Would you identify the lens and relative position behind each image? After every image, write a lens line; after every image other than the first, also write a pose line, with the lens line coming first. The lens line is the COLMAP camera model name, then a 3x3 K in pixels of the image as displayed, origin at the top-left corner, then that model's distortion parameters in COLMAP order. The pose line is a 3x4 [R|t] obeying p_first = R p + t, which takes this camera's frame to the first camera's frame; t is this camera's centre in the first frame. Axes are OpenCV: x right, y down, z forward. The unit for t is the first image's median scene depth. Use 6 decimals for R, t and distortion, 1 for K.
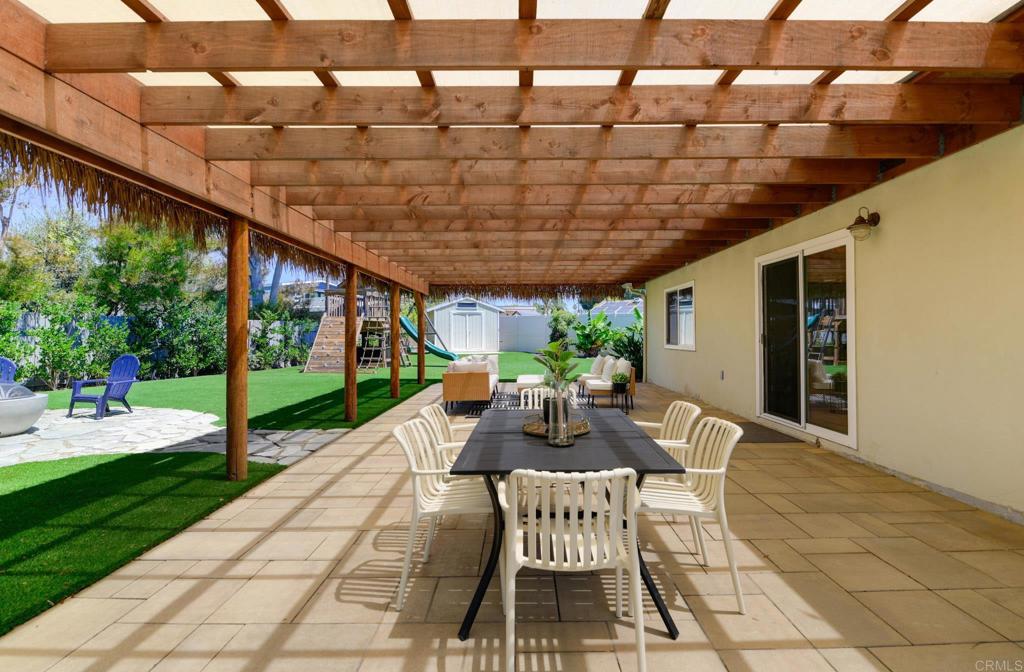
lens RADIAL K [[477.0, 0, 512.0], [0, 477.0, 336.0], [0, 0, 1]] dist [0.006659, -0.011611]
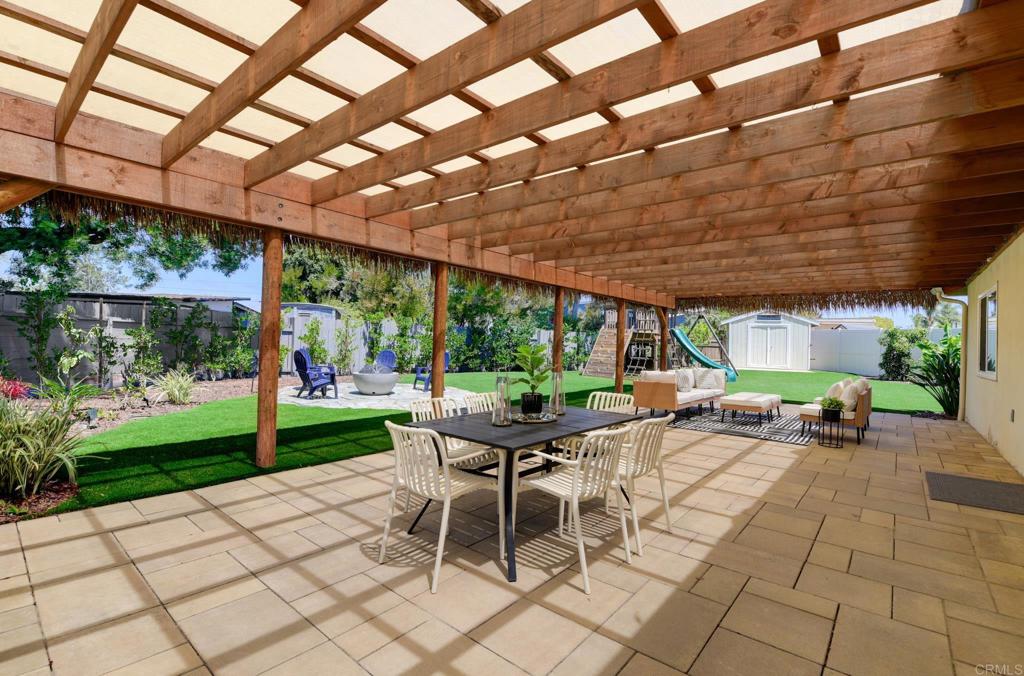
lens RADIAL K [[458.7, 0, 512.3], [0, 458.7, 343.5], [0, 0, 1]] dist [0.001111, -0.009007]
pose [[0.768506, 0.029179, -0.639177, 0.619218], [-0.035112, 0.999378, 0.003407, -0.001881], [0.638879, 0.019824, 0.769052, 0.028801]]
